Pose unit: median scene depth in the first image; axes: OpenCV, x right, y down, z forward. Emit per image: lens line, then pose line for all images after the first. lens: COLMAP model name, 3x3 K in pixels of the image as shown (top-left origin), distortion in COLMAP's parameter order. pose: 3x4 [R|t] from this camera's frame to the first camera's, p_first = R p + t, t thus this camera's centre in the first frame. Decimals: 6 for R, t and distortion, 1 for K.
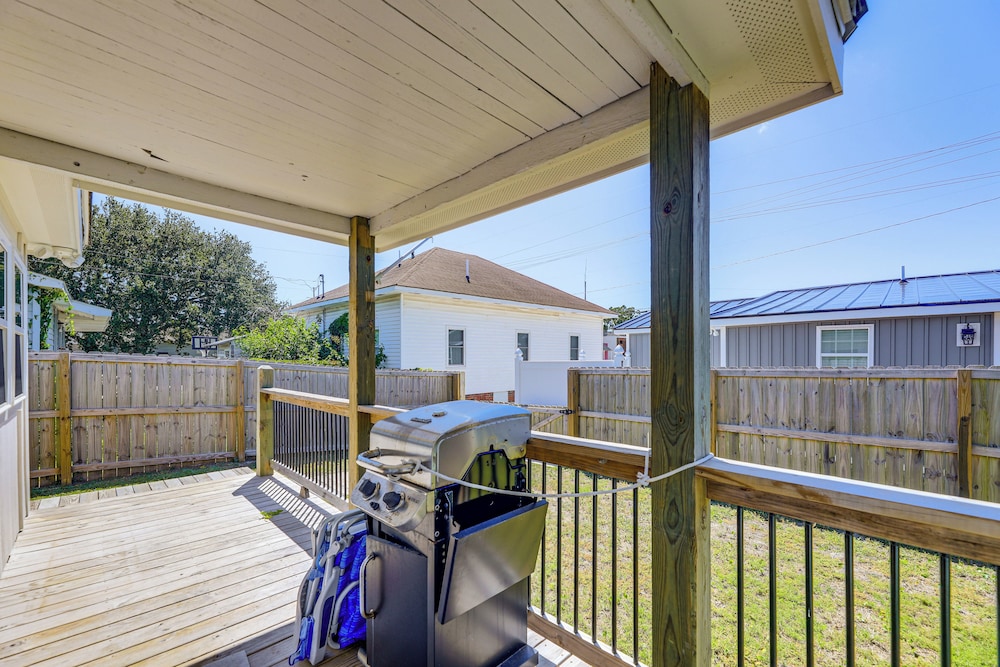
lens RADIAL K [[404.8, 0, 510.7], [0, 404.8, 360.8], [0, 0, 1]] dist [0.013349, -0.000251]
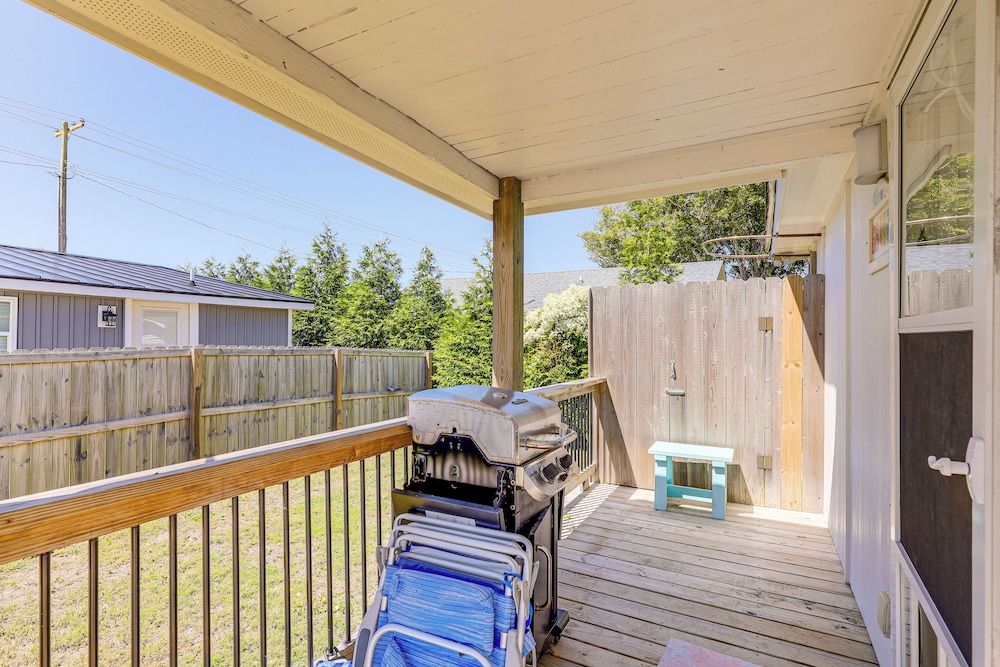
lens RADIAL K [[483.0, 0, 496.2], [0, 483.0, 334.5], [0, 0, 1]] dist [0.005718, -0.002450]
pose [[-0.263926, 0.011677, 0.964472, -0.439072], [-0.000411, 0.999925, -0.012219, -0.002431], [-0.964543, -0.003621, -0.263902, 0.427521]]
